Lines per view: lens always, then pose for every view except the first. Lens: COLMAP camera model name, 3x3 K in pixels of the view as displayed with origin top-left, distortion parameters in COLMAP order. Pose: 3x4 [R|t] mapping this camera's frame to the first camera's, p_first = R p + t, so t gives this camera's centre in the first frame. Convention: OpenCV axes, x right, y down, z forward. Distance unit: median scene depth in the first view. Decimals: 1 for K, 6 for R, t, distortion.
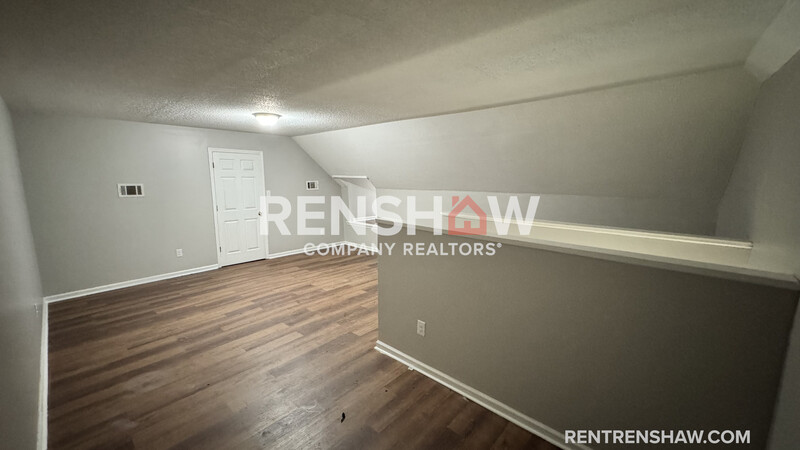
lens RADIAL K [[315.2, 0, 400.0], [0, 315.2, 225.0], [0, 0, 1]] dist [0.000132, 0.000119]
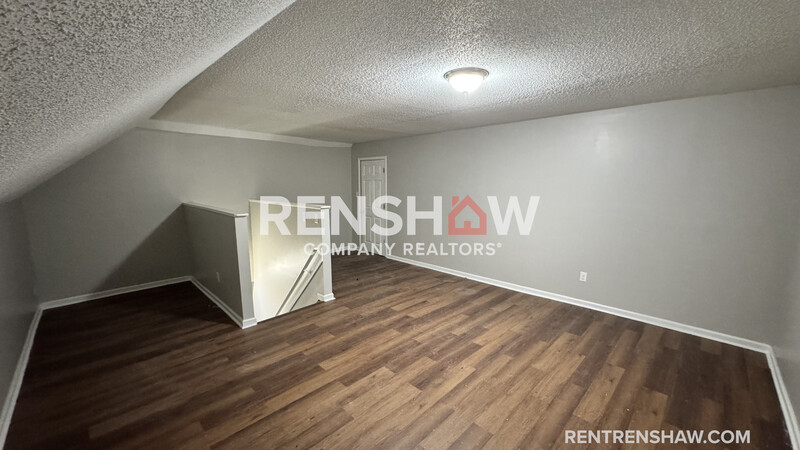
lens RADIAL K [[315.2, 0, 400.0], [0, 315.2, 225.0], [0, 0, 1]] dist [0.000132, 0.000119]
pose [[-0.998867, -0.015992, 0.044815, -0.327294], [-0.002102, 0.955744, 0.294191, -0.255843], [-0.047536, 0.293764, -0.954695, 1.711310]]
